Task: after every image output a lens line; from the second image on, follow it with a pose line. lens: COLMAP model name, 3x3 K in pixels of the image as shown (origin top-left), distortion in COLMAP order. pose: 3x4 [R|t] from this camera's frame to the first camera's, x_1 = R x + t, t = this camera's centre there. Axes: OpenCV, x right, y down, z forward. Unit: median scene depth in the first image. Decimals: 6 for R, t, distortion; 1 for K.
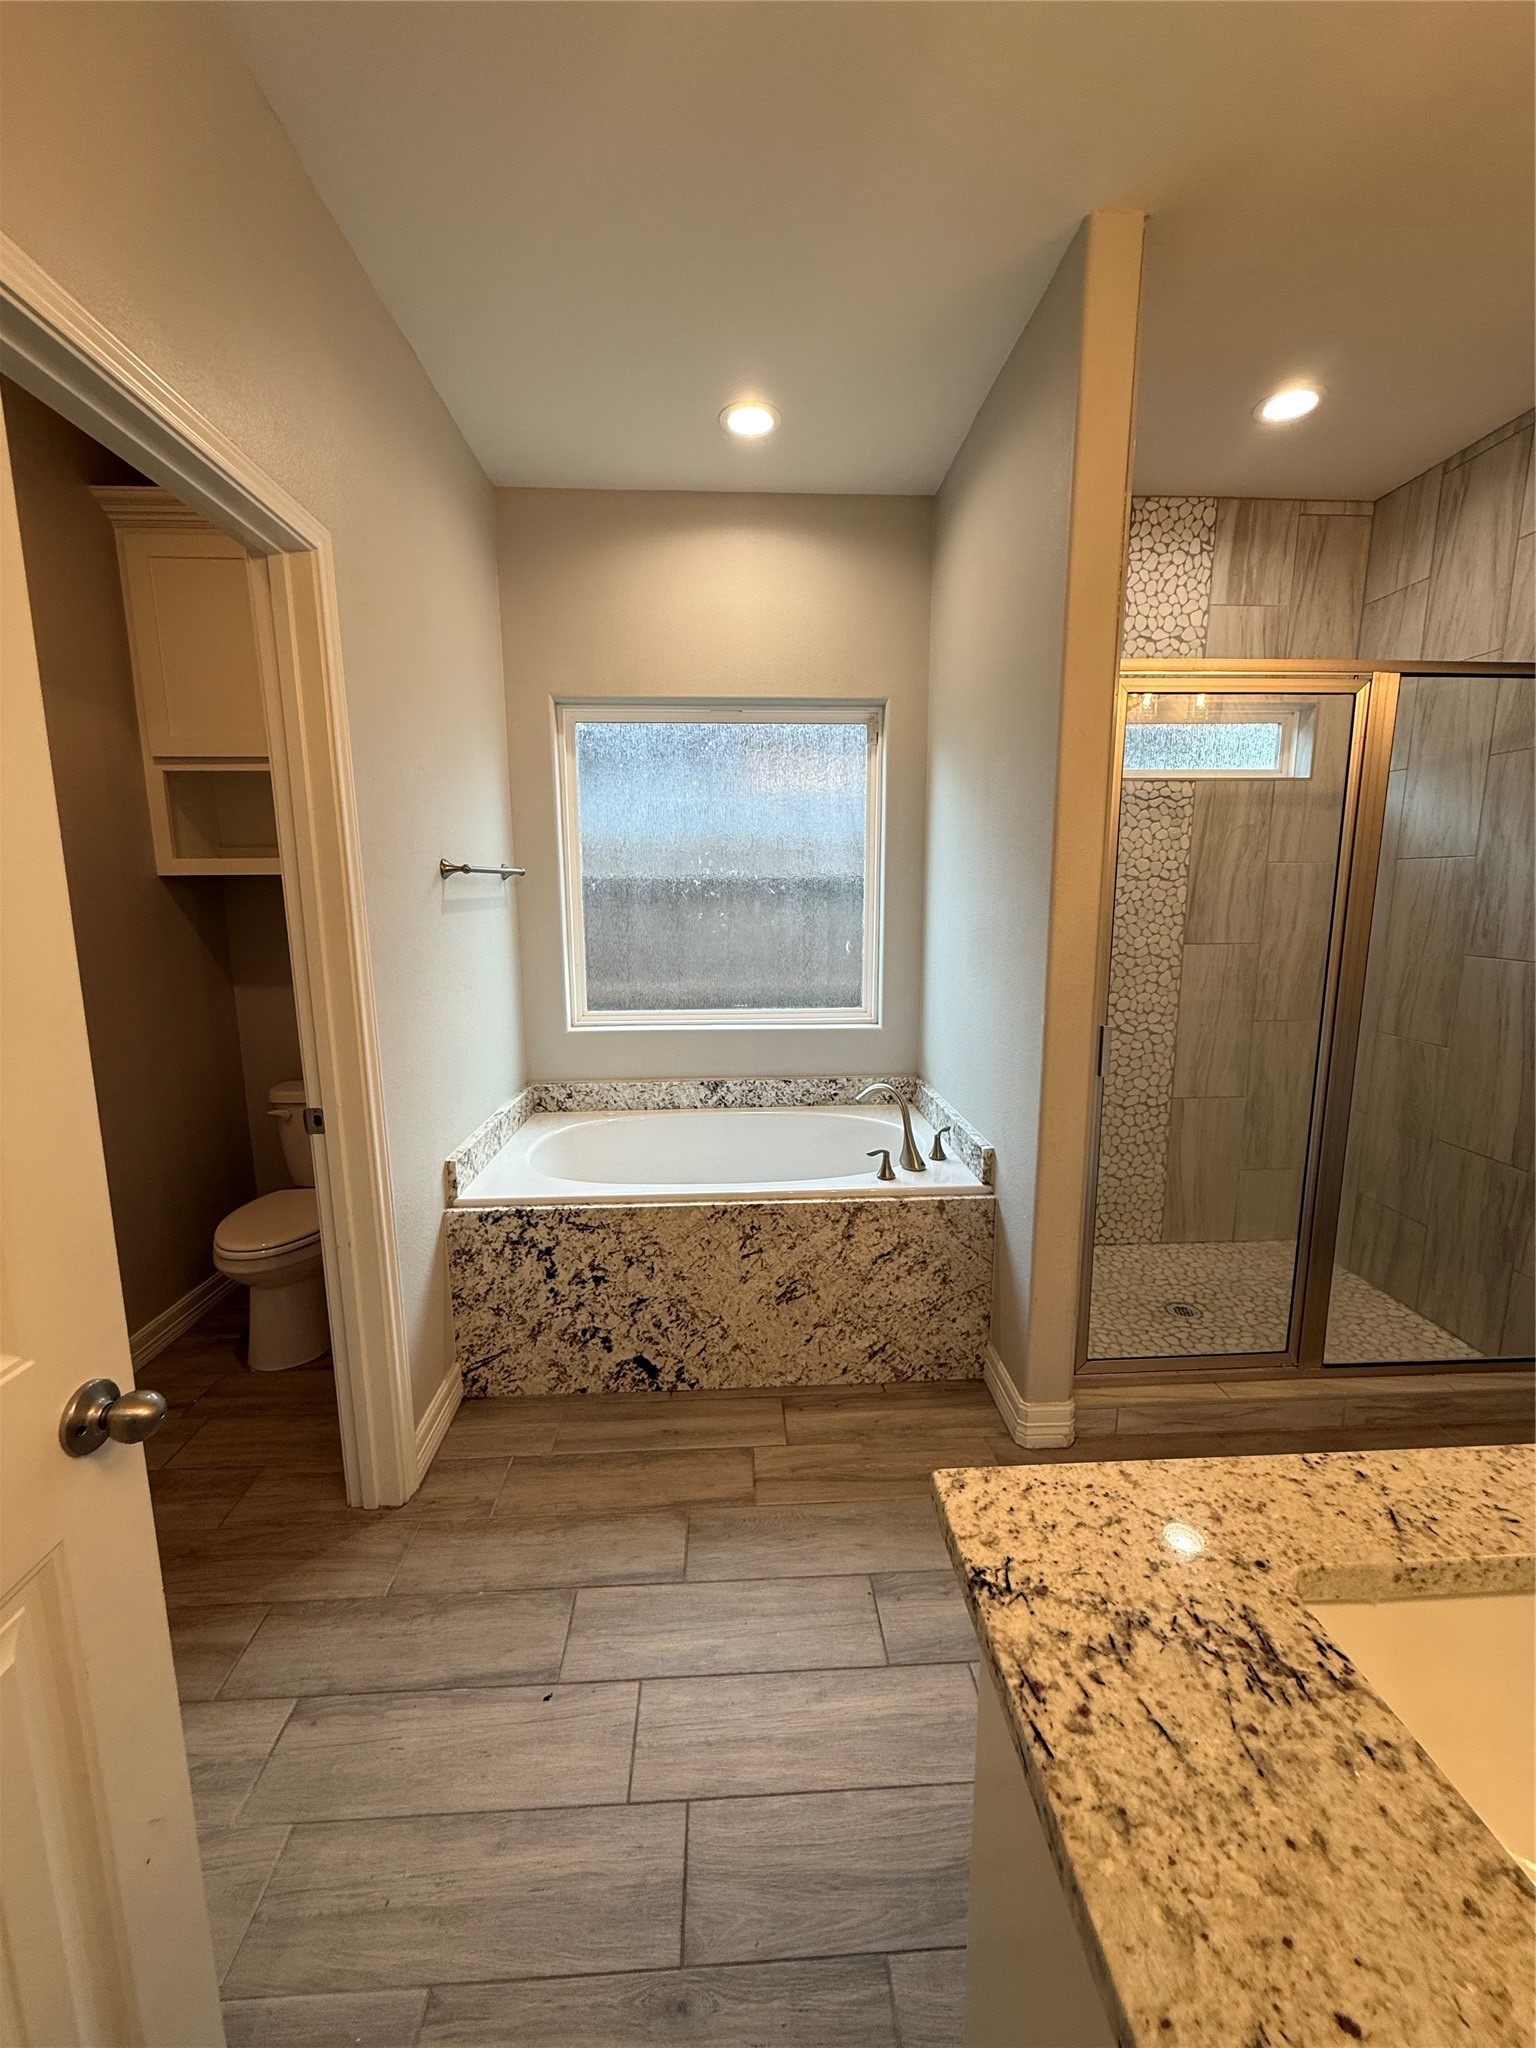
lens RADIAL K [[820.3, 0, 768.0], [0, 820.3, 1024.0], [0, 0, 1]] dist [0.001920, -0.000441]
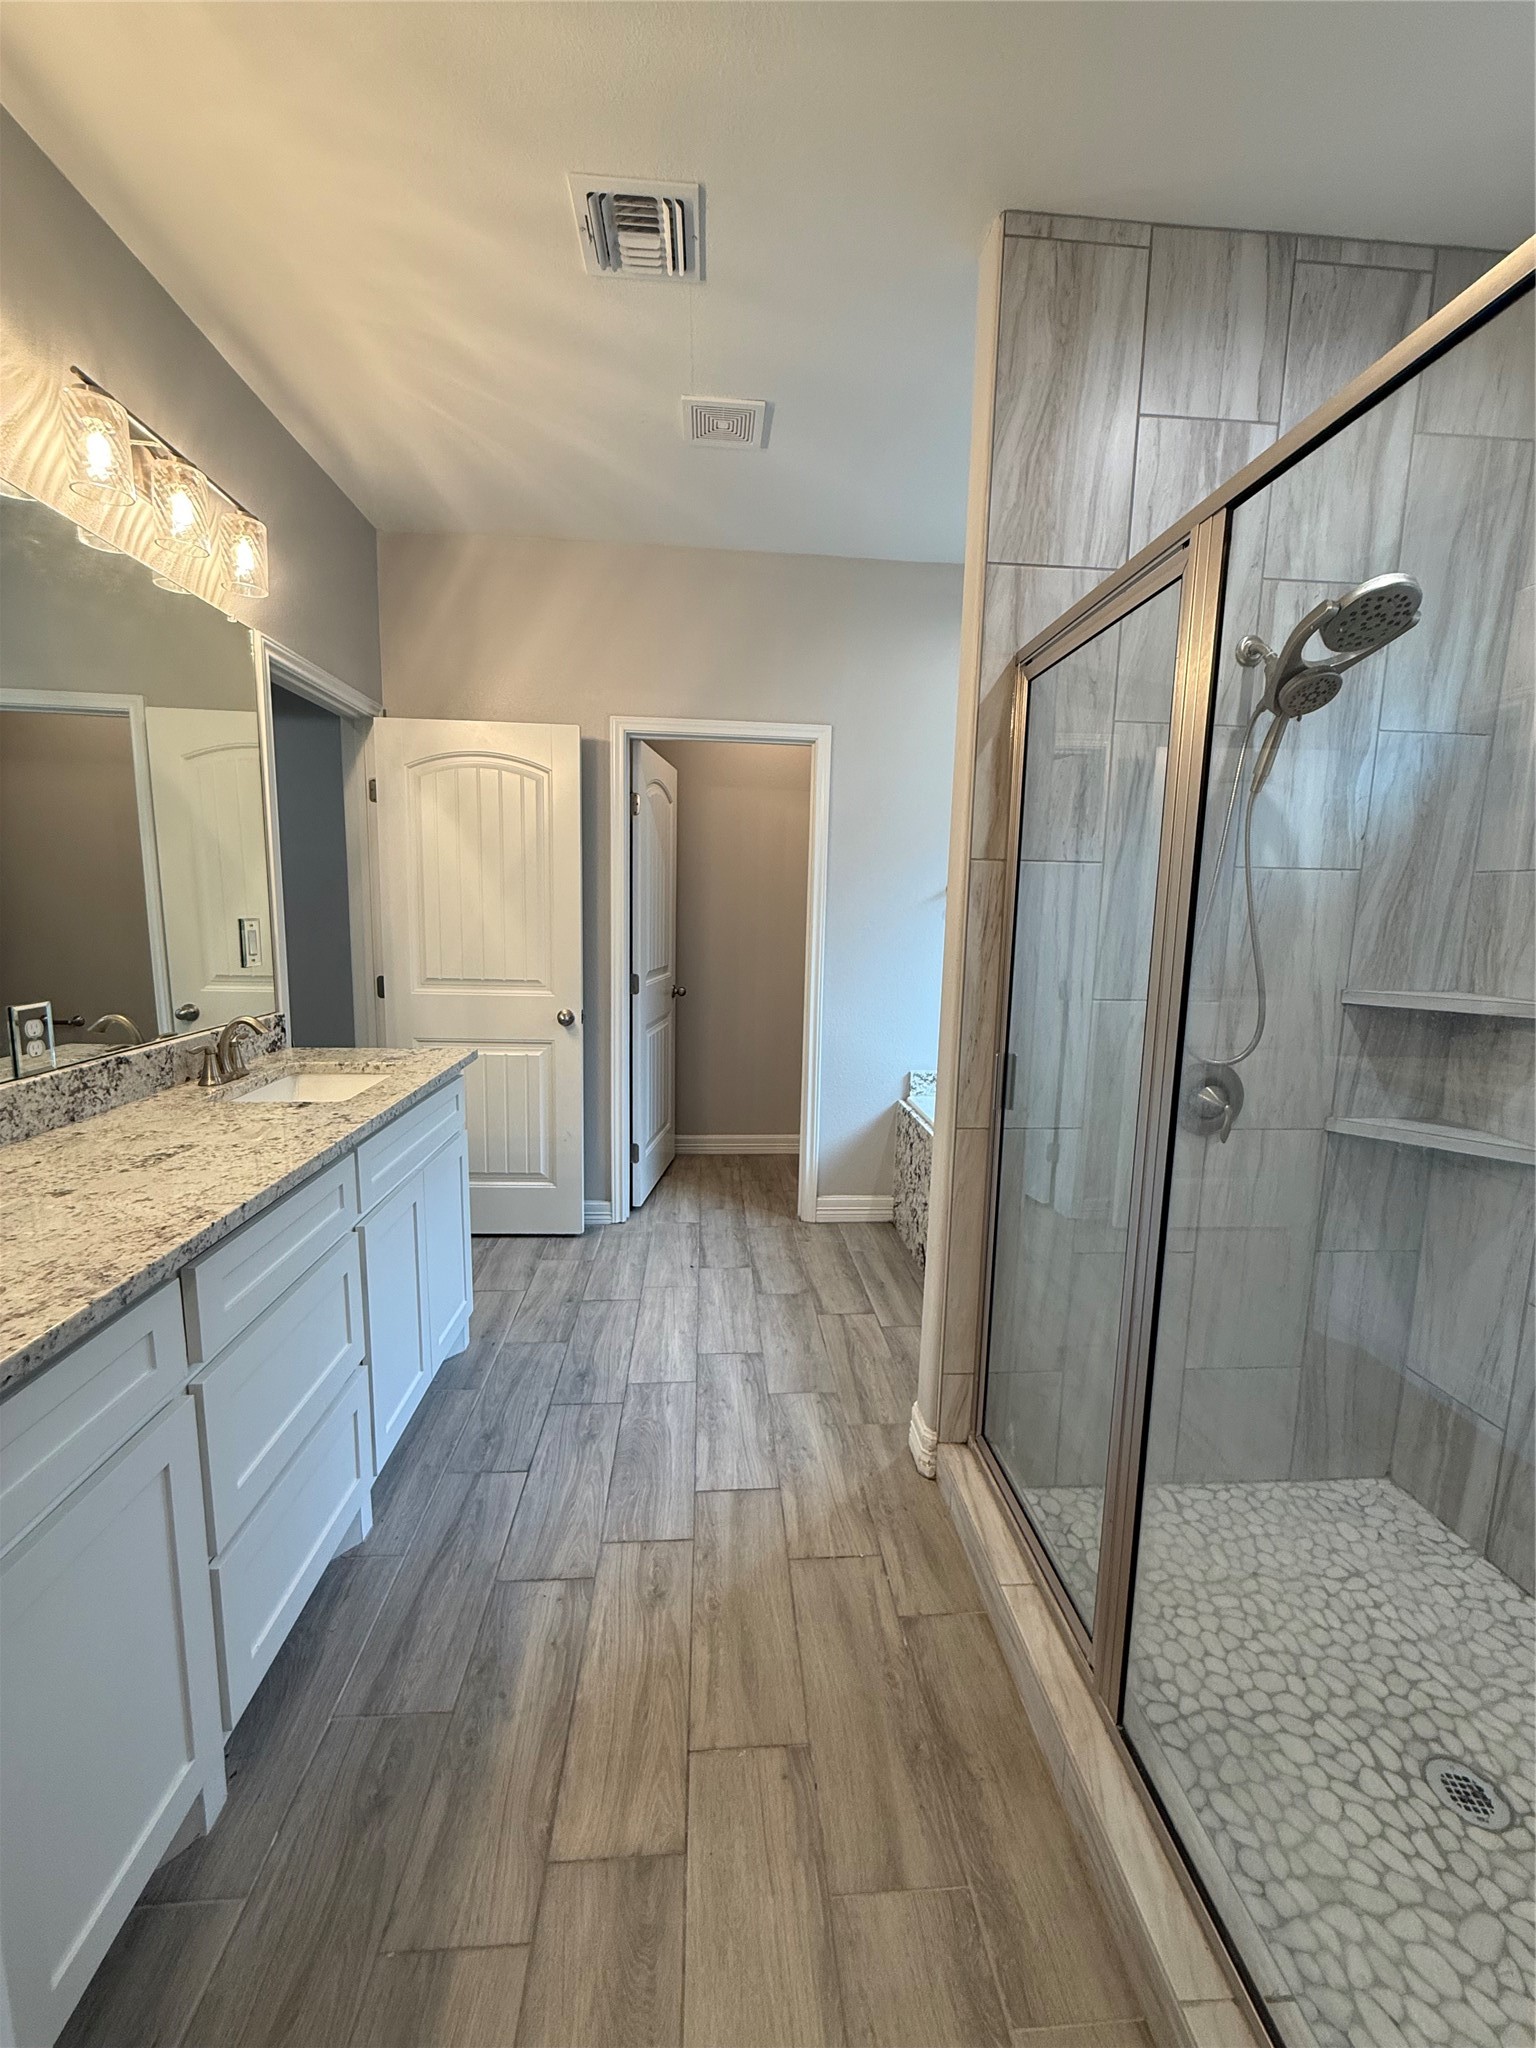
lens RADIAL K [[820.3, 0, 768.0], [0, 820.3, 1024.0], [0, 0, 1]] dist [0.001920, -0.000441]
pose [[0.019655, 0.148703, -0.988687, 0.838715], [-0.190022, 0.971409, 0.142327, -0.070333], [0.981583, 0.185075, 0.047350, 0.459285]]
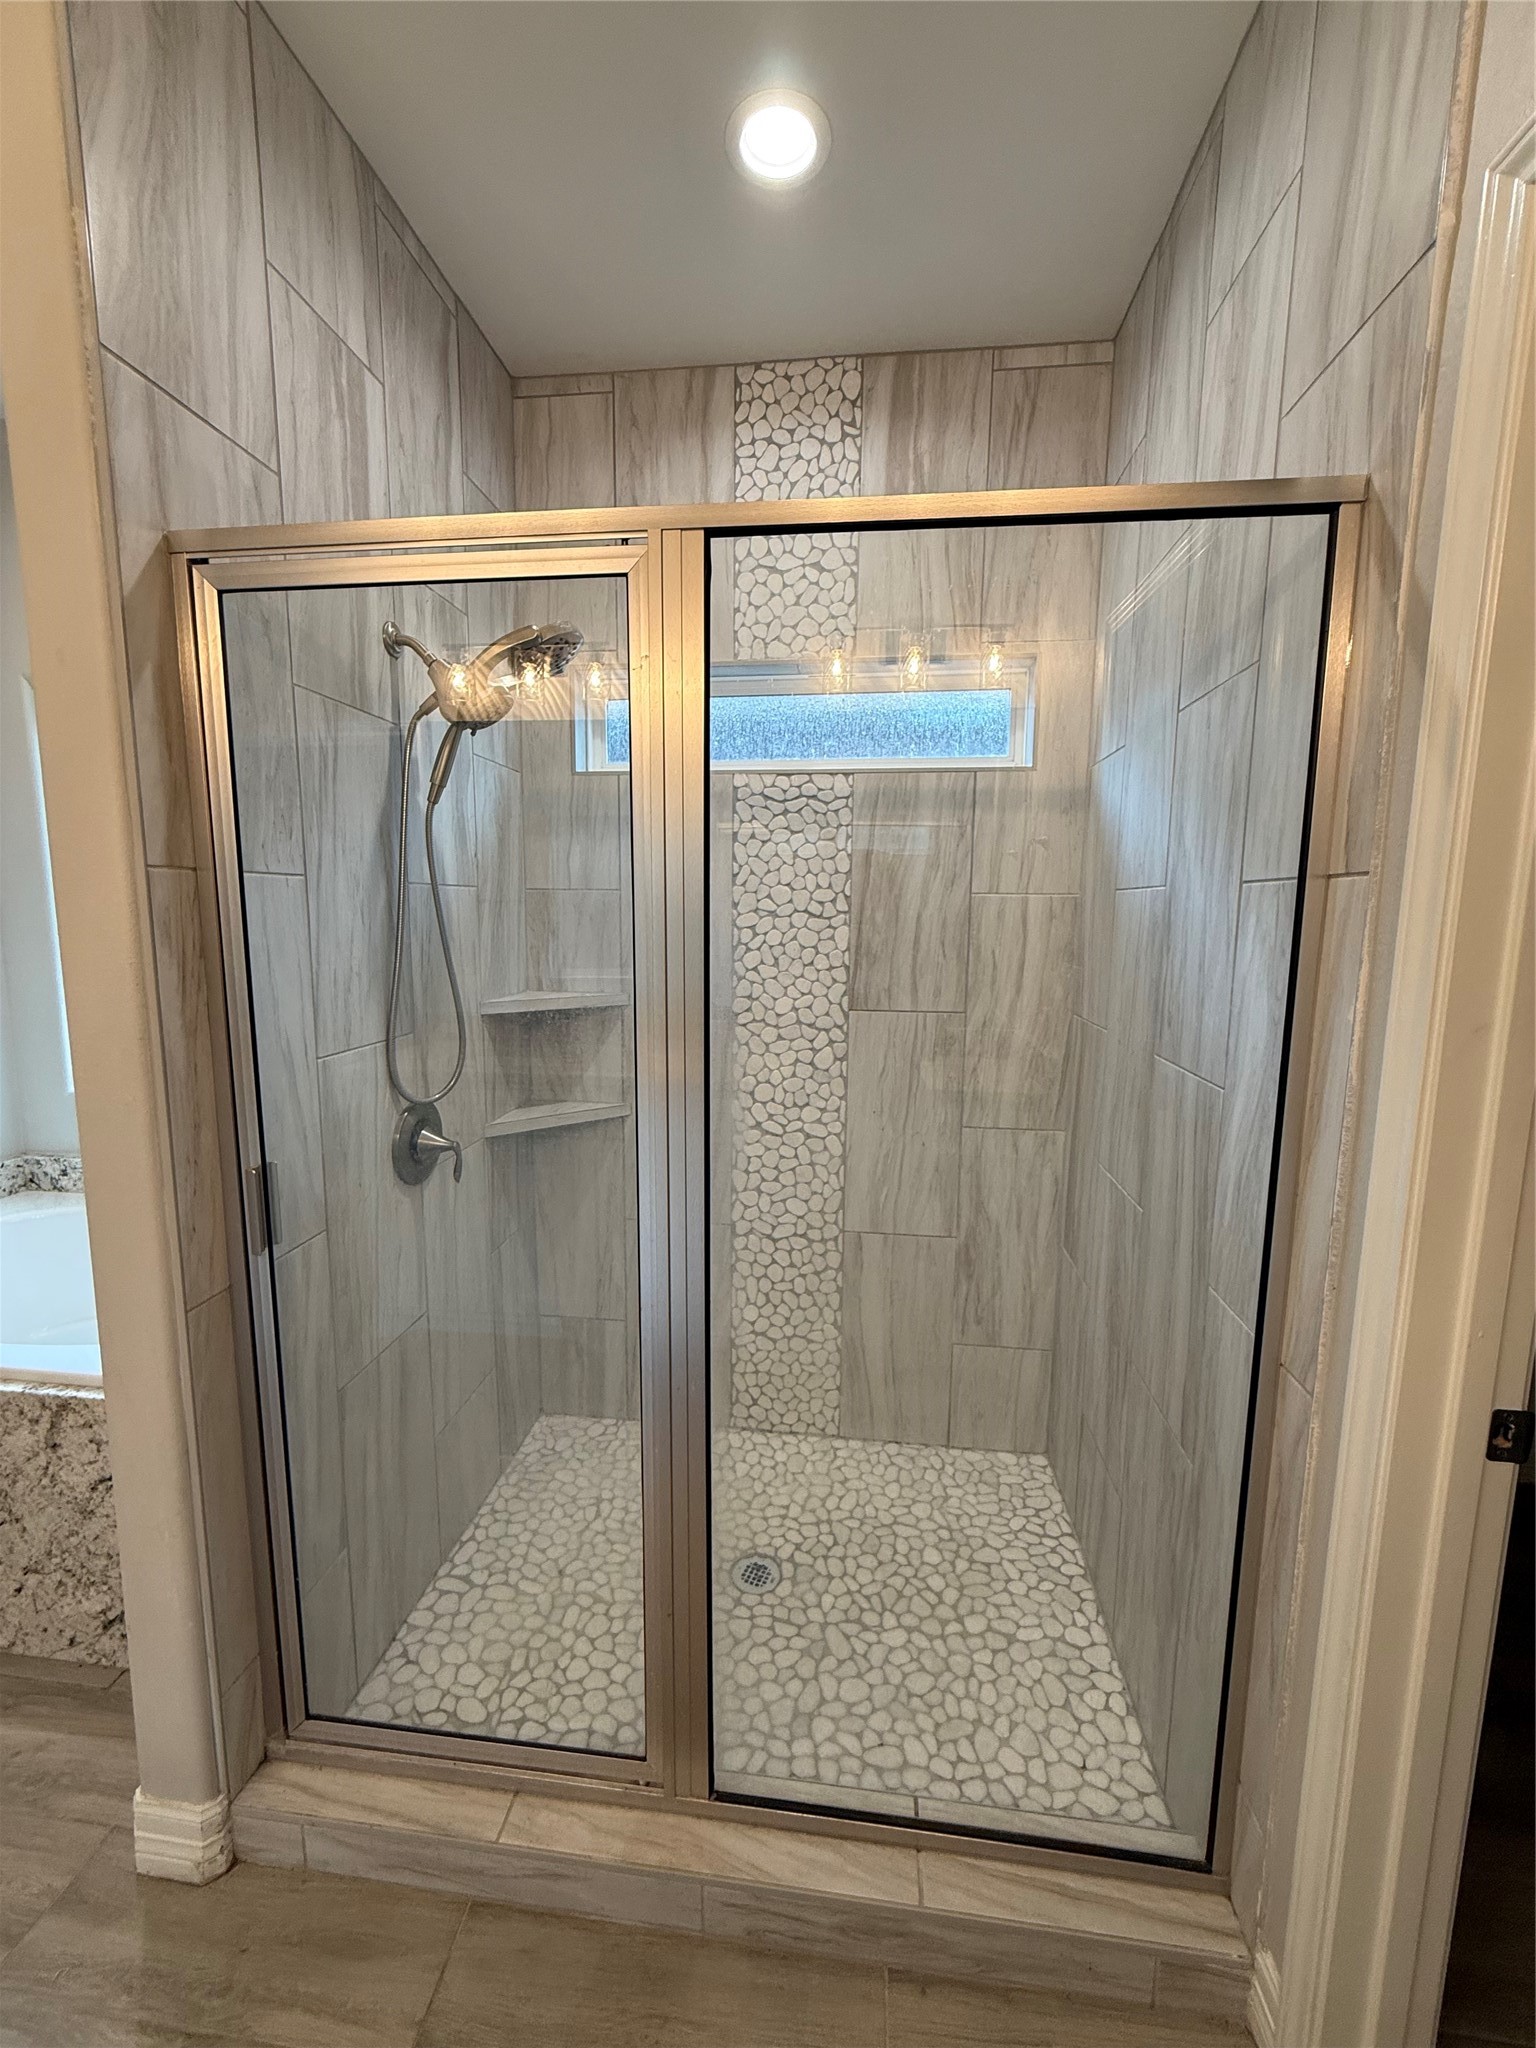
lens RADIAL K [[820.3, 0, 768.0], [0, 820.3, 1024.0], [0, 0, 1]] dist [0.001920, -0.000441]
pose [[0.984958, 0.037539, -0.168669, 0.567251], [-0.042946, 0.998670, -0.028521, -0.064461], [0.167374, 0.035335, 0.985260, 0.318686]]
